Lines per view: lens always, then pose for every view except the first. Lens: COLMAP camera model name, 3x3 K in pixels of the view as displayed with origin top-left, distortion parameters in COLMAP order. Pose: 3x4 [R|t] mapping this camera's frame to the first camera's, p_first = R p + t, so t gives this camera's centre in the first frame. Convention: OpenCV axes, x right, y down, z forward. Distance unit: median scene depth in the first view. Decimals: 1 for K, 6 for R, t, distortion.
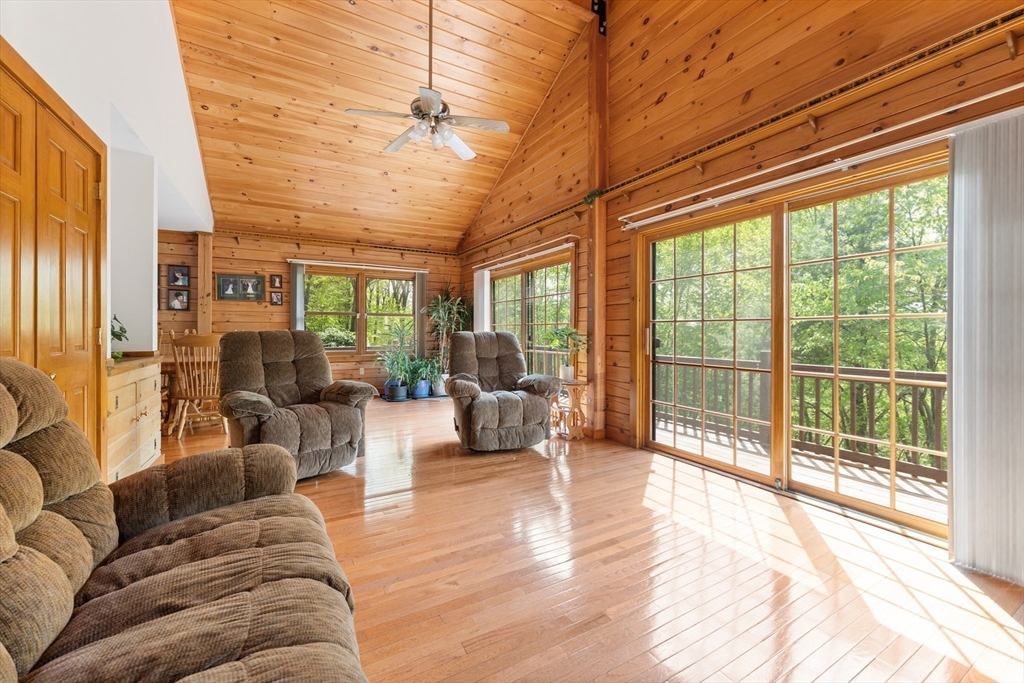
lens RADIAL K [[407.1, 0, 513.0], [0, 407.1, 336.2], [0, 0, 1]] dist [-0.000376, -0.000042]
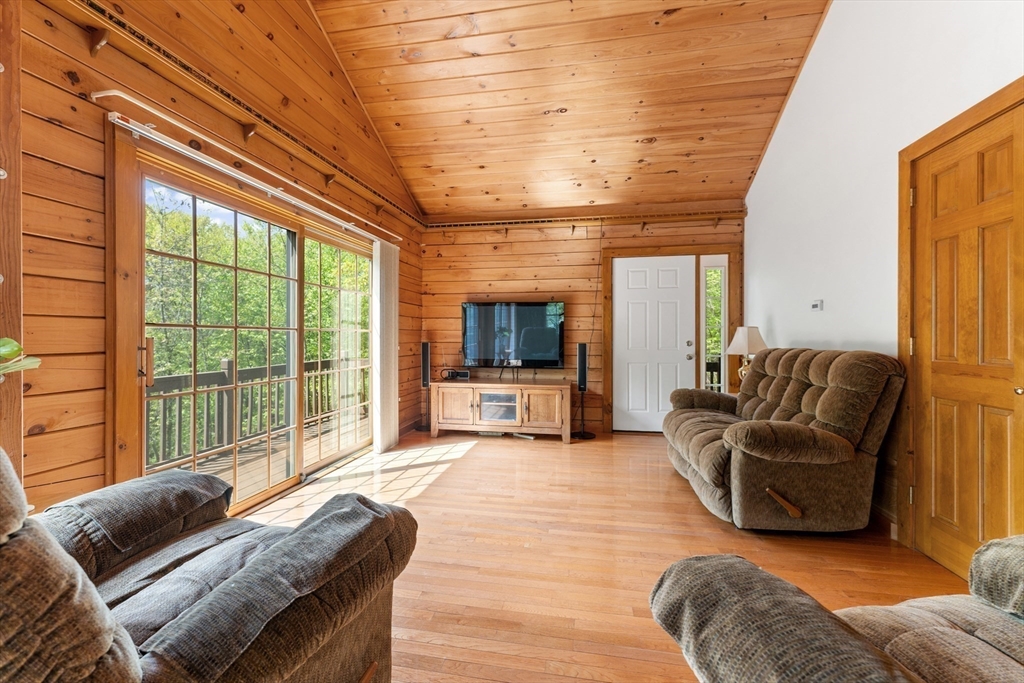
lens RADIAL K [[407.1, 0, 513.0], [0, 407.1, 336.2], [0, 0, 1]] dist [-0.000376, -0.000042]
pose [[-0.767516, -0.003181, 0.641022, -0.250841], [0.006879, 0.999889, 0.013198, -0.015307], [-0.640993, 0.014540, -0.767409, 0.737502]]
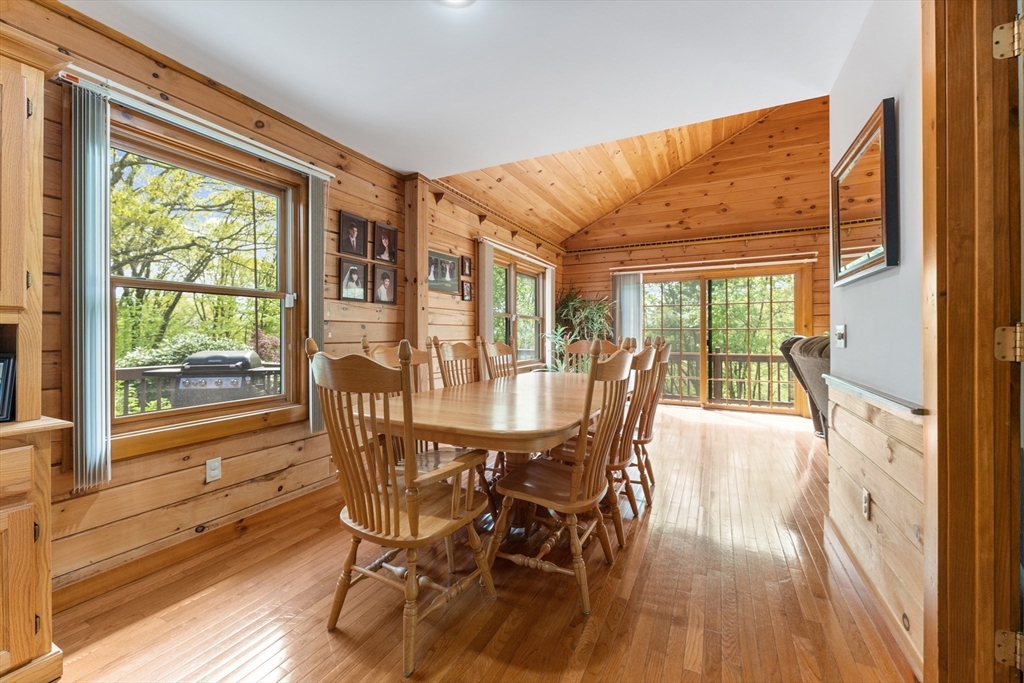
lens RADIAL K [[407.1, 0, 513.0], [0, 407.1, 336.2], [0, 0, 1]] dist [-0.000376, -0.000042]
pose [[0.833698, -0.006679, 0.552180, -0.980500], [0.013178, 0.999883, -0.007803, -0.011078], [-0.552063, 0.013782, 0.833688, 0.420587]]
